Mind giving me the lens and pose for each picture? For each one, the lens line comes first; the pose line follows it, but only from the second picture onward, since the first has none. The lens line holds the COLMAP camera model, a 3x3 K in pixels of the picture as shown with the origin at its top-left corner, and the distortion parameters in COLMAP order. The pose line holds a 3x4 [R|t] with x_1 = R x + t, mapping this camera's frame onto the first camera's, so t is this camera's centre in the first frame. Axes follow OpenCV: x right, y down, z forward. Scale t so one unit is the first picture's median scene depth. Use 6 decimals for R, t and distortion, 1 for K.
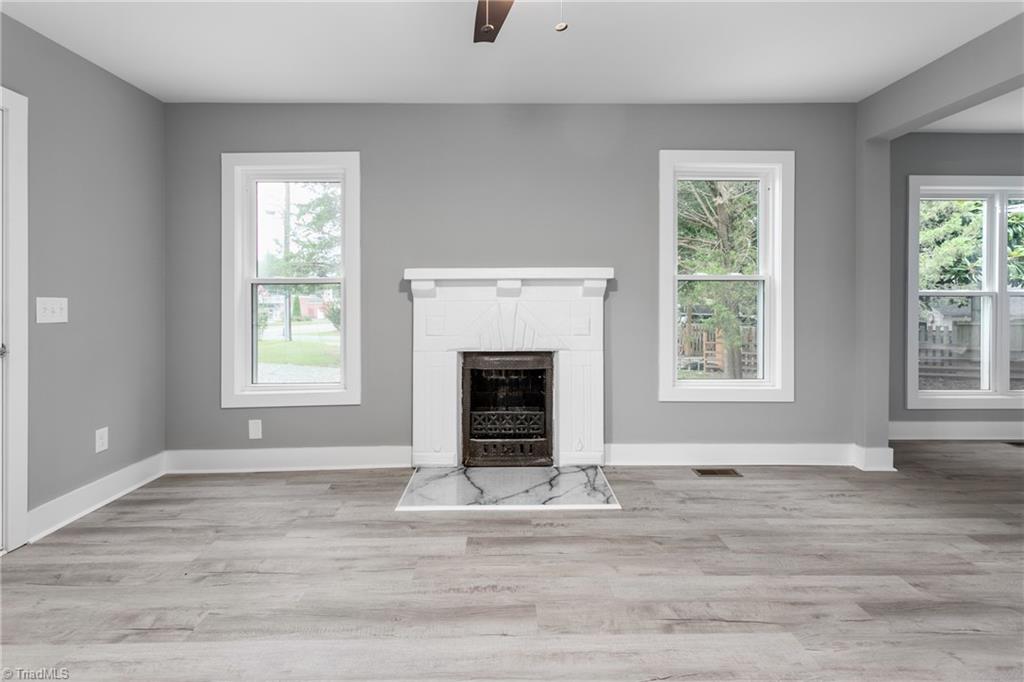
lens RADIAL K [[500.3, 0, 513.8], [0, 500.3, 301.1], [0, 0, 1]] dist [-0.000058, 0.000831]
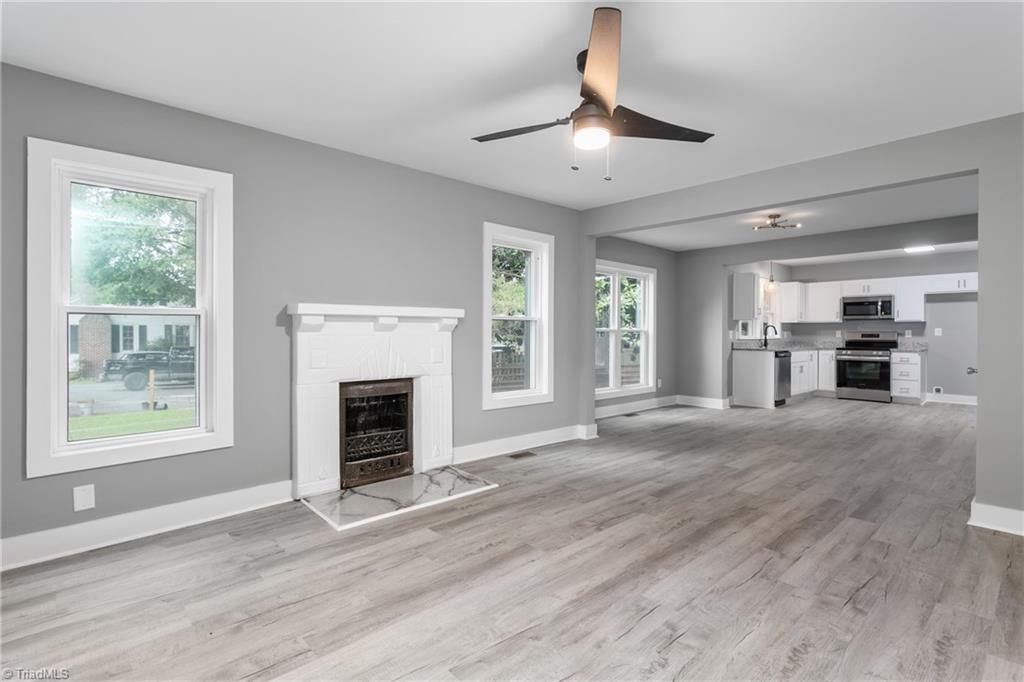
lens RADIAL K [[485.5, 0, 508.1], [0, 485.5, 336.0], [0, 0, 1]] dist [0.000834, 0.000285]
pose [[0.754154, -0.001780, 0.656695, -0.531717], [-0.001086, 0.999992, 0.003958, -0.002768], [-0.656697, -0.003698, 0.754146, -0.018526]]
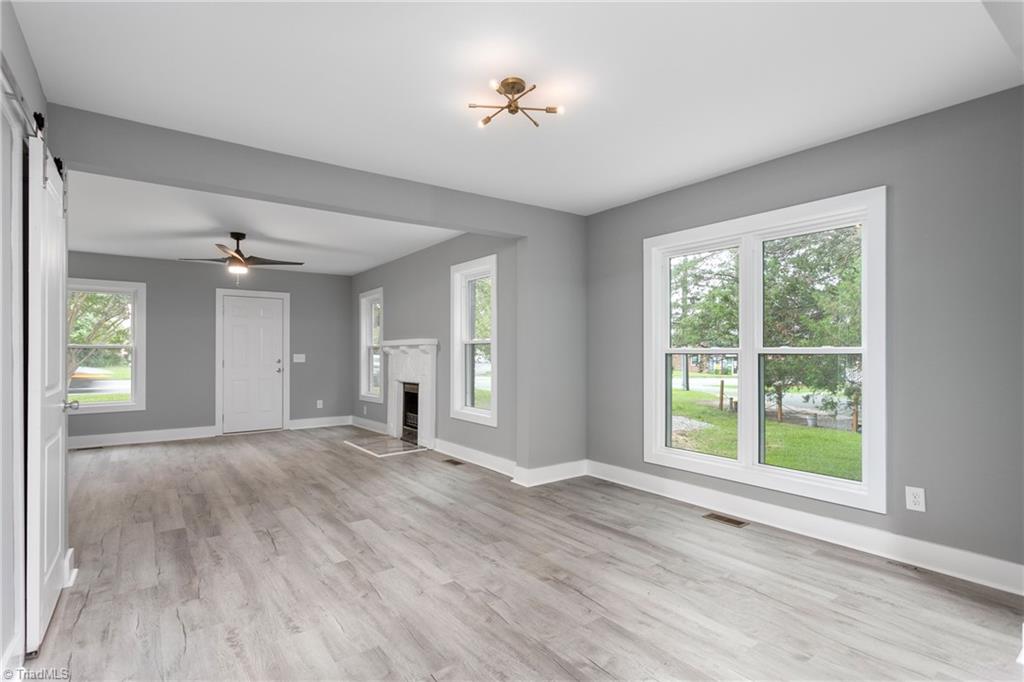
lens RADIAL K [[497.0, 0, 510.1], [0, 497.0, 350.6], [0, 0, 1]] dist [0.001770, 0.000386]
pose [[0.582075, -0.003363, -0.813128, 1.820366], [-0.003379, 0.999973, -0.006554, -0.010835], [0.813128, 0.006562, 0.582048, 0.203328]]
